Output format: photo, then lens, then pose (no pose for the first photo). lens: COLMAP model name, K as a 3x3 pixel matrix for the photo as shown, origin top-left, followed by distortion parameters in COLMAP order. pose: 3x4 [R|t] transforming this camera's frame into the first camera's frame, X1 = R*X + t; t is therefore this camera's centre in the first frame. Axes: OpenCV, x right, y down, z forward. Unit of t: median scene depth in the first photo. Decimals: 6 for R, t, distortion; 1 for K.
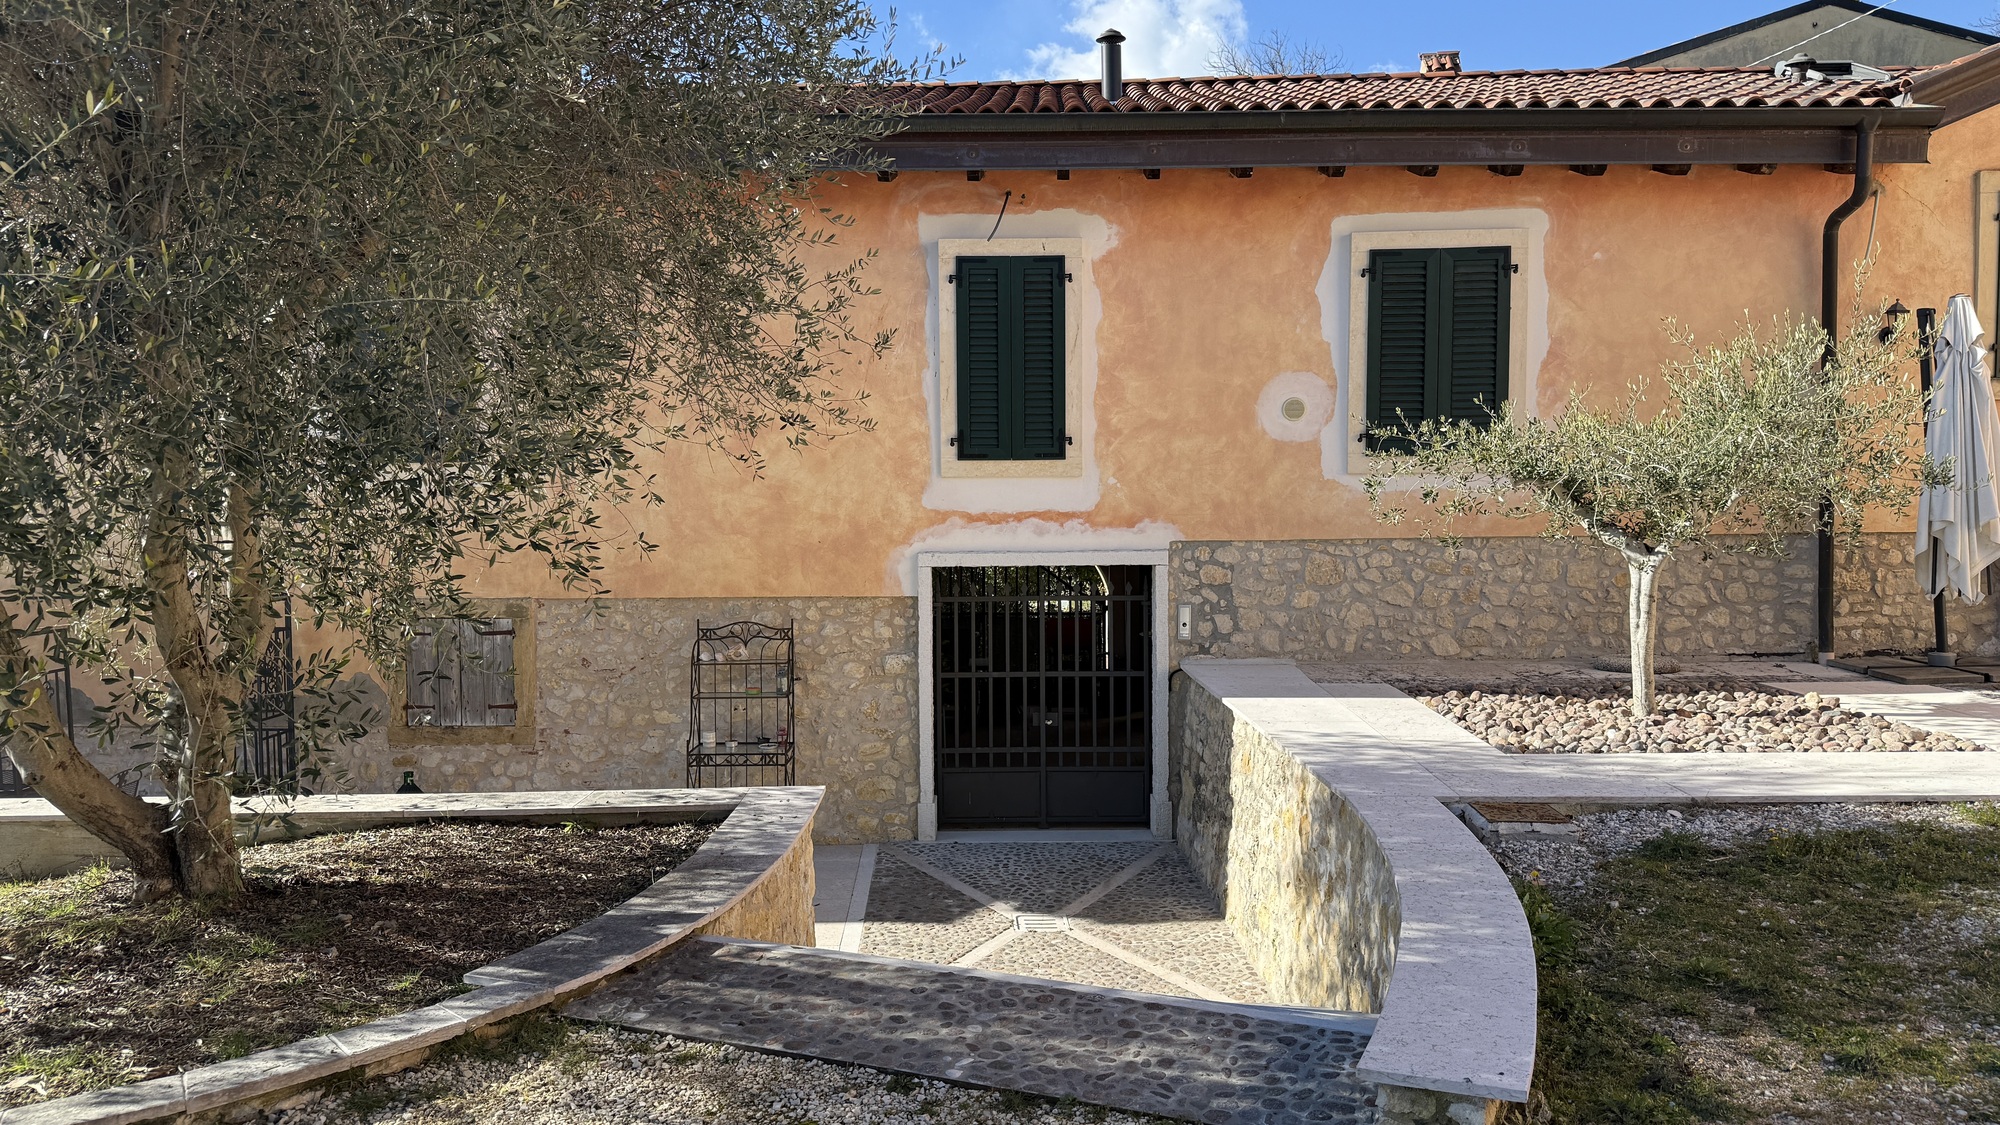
lens RADIAL K [[1389.8, 0, 1000.0], [0, 1389.8, 562.5], [0, 0, 1]] dist [0.007870, 0.002158]
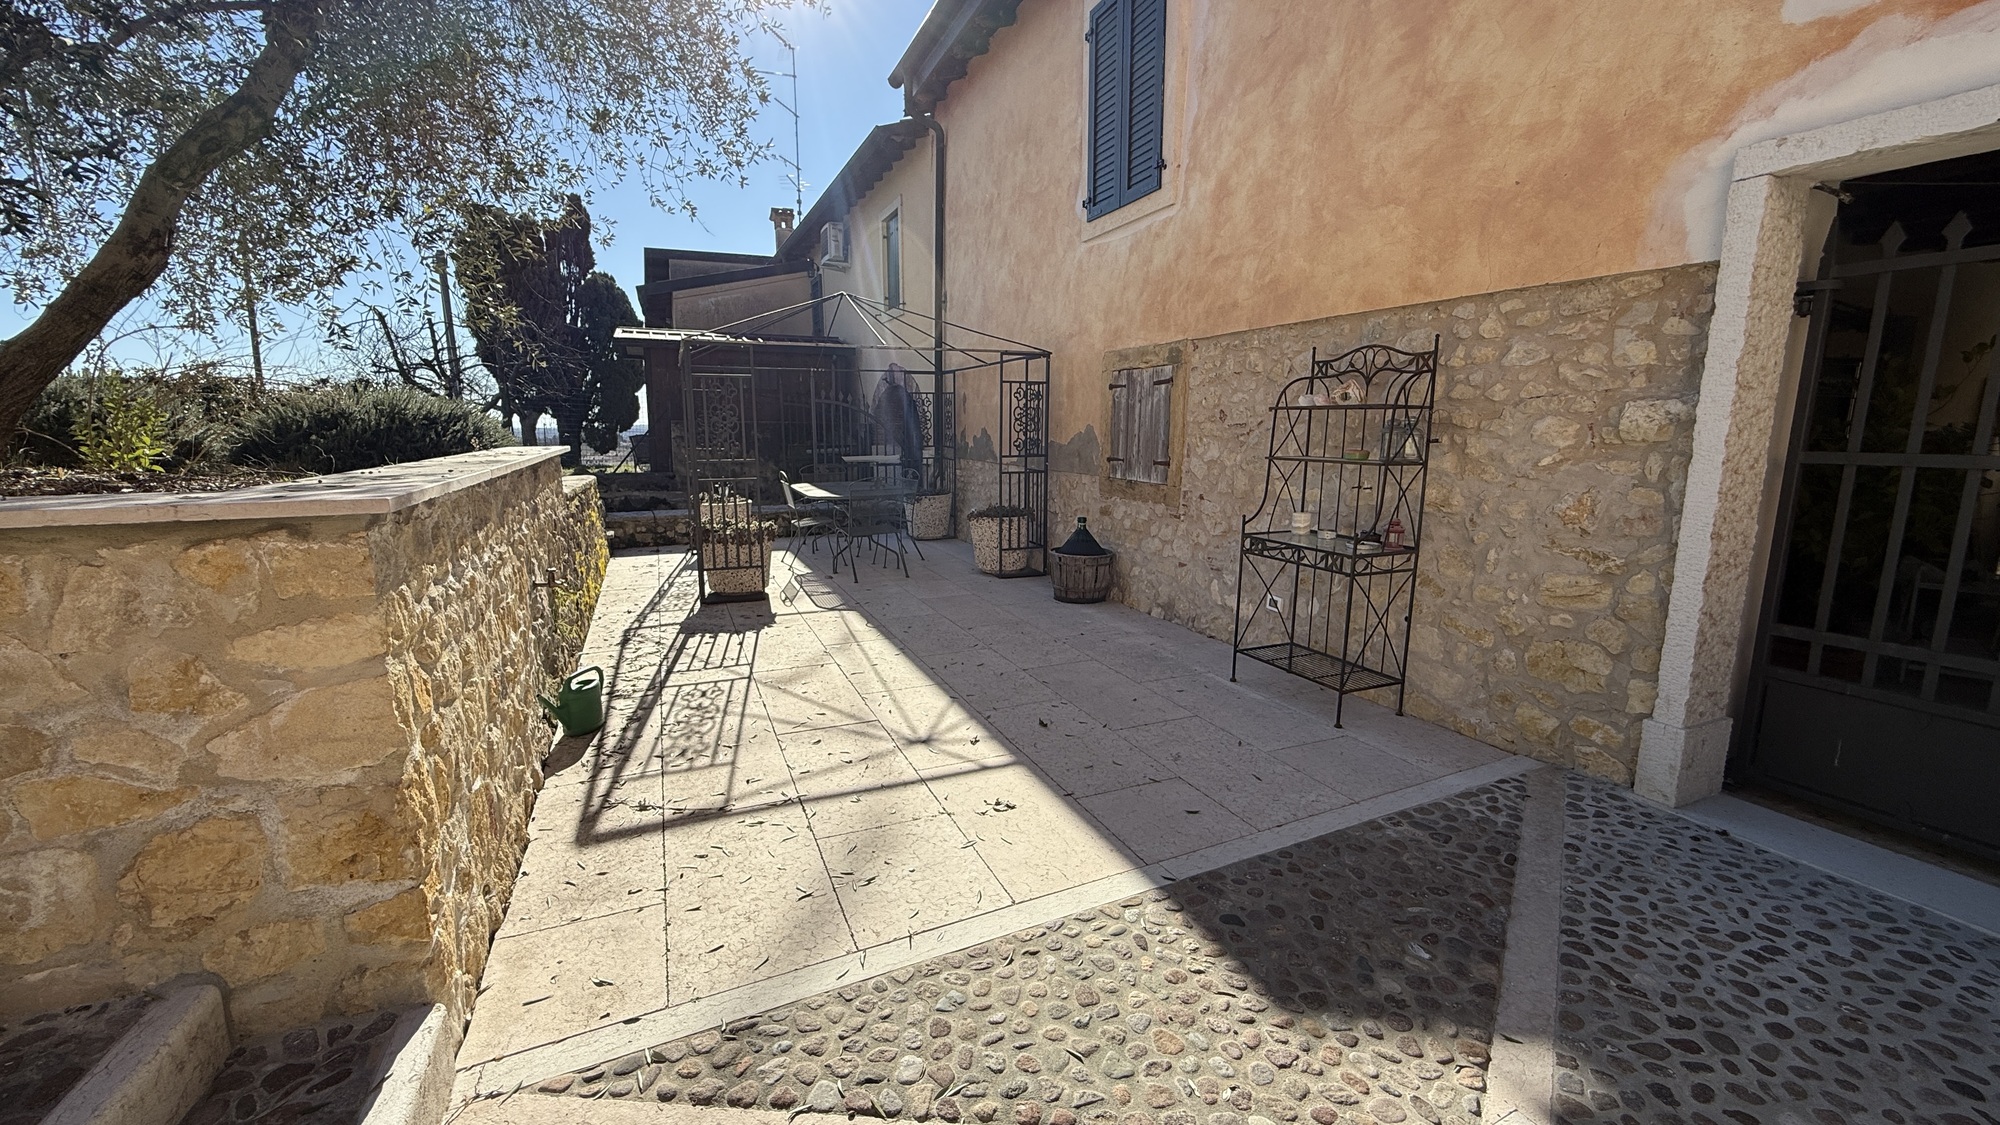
lens RADIAL K [[792.5, 0, 1000.0], [0, 792.5, 562.5], [0, 0, 1]] dist [-0.002043, -0.000212]
pose [[0.391952, 0.170095, -0.904124, 0.089598], [-0.045589, 0.985143, 0.165573, 0.086295], [0.918855, -0.023679, 0.393884, 0.692943]]
